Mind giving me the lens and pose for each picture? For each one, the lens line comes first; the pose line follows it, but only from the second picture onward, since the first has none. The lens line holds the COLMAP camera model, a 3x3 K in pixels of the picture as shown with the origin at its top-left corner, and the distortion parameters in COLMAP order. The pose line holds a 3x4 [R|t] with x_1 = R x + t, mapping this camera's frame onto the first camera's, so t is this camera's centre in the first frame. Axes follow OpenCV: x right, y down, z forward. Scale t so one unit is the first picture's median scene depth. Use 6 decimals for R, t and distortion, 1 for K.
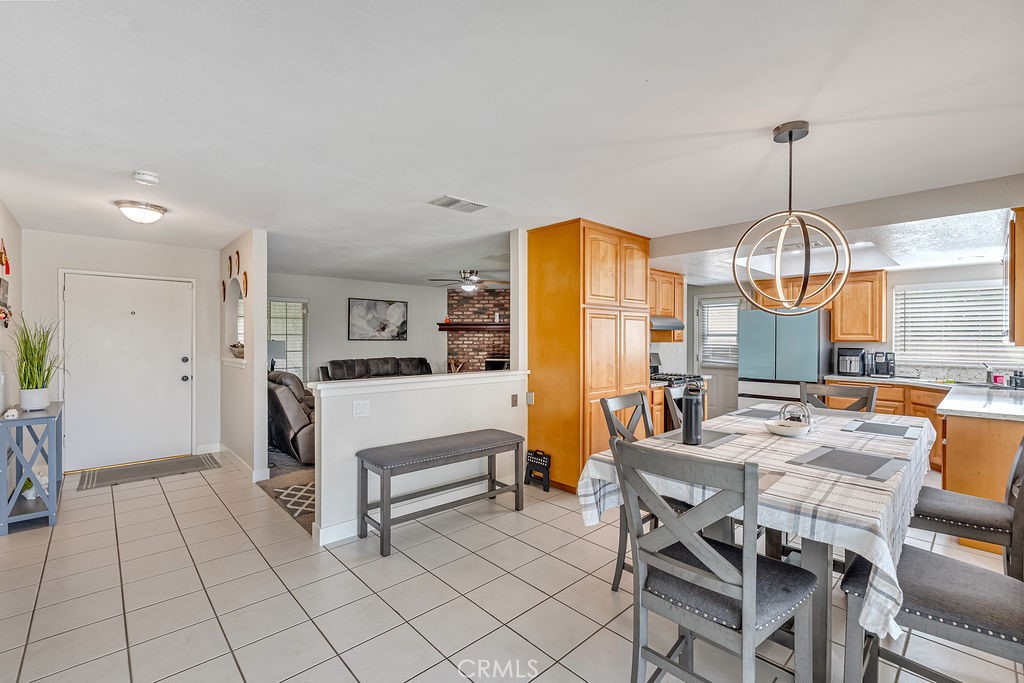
lens RADIAL K [[449.7, 0, 514.1], [0, 449.7, 341.0], [0, 0, 1]] dist [-0.005135, 0.000147]
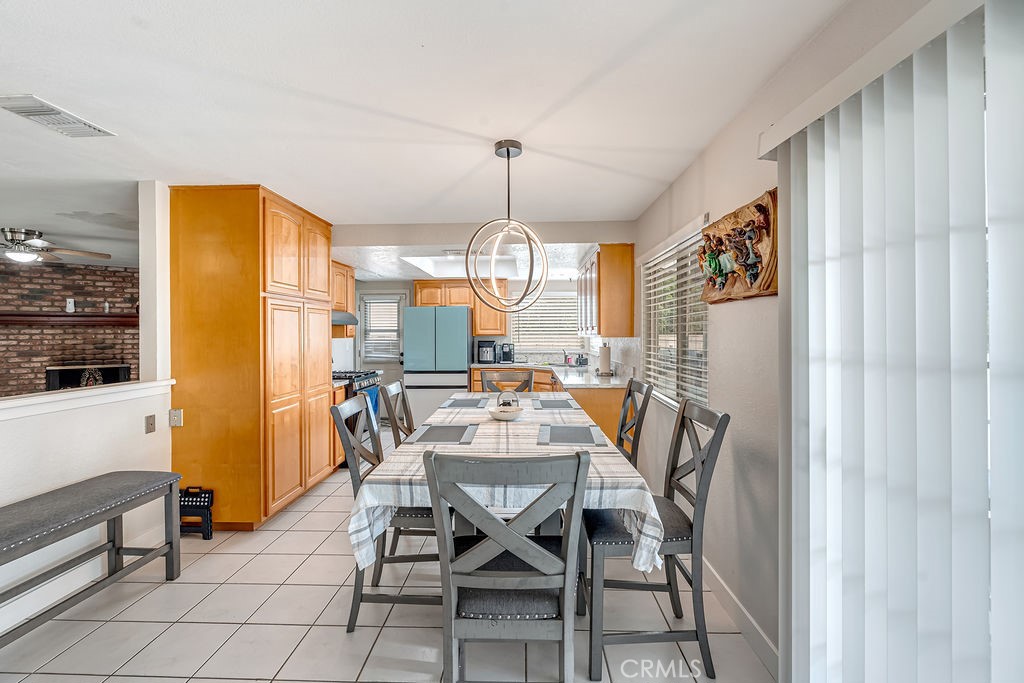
lens RADIAL K [[449.7, 0, 511.5], [0, 449.7, 332.5], [0, 0, 1]] dist [-0.005135, 0.000147]
pose [[0.708807, -0.005159, 0.705383, -0.097147], [0.011723, 0.999921, -0.004466, -0.000792], [-0.705305, 0.011435, 0.708812, 0.112176]]
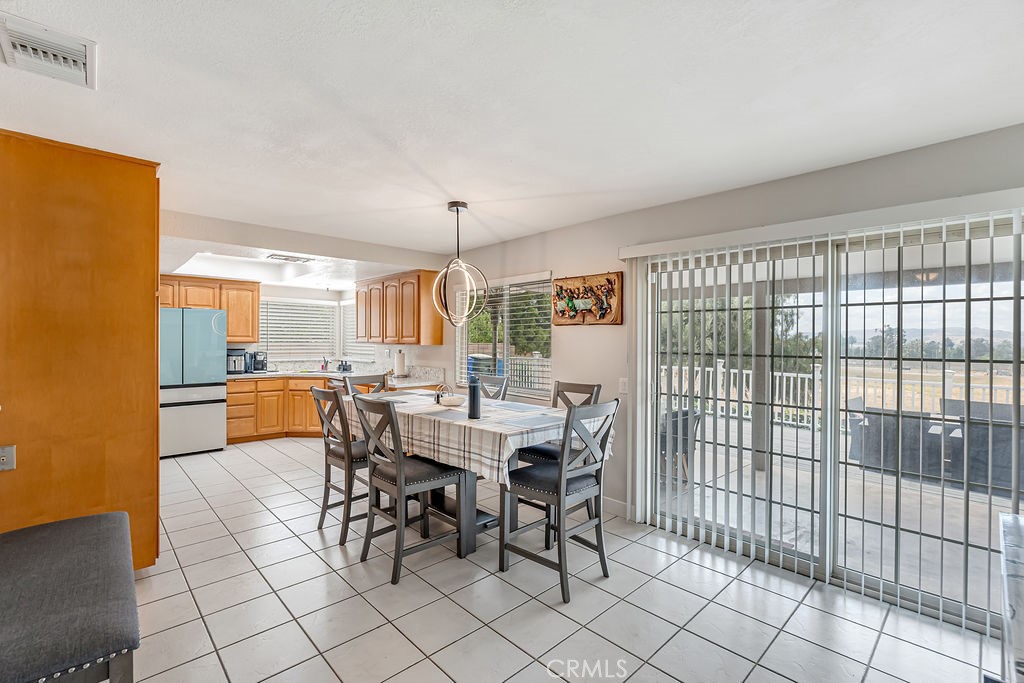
lens RADIAL K [[449.7, 0, 510.7], [0, 449.7, 342.4], [0, 0, 1]] dist [-0.005135, 0.000147]
pose [[-0.008342, -0.006399, 0.999945, -0.515943], [0.002946, 0.999975, 0.006424, -0.006964], [-0.999961, 0.002999, -0.008322, 0.465871]]
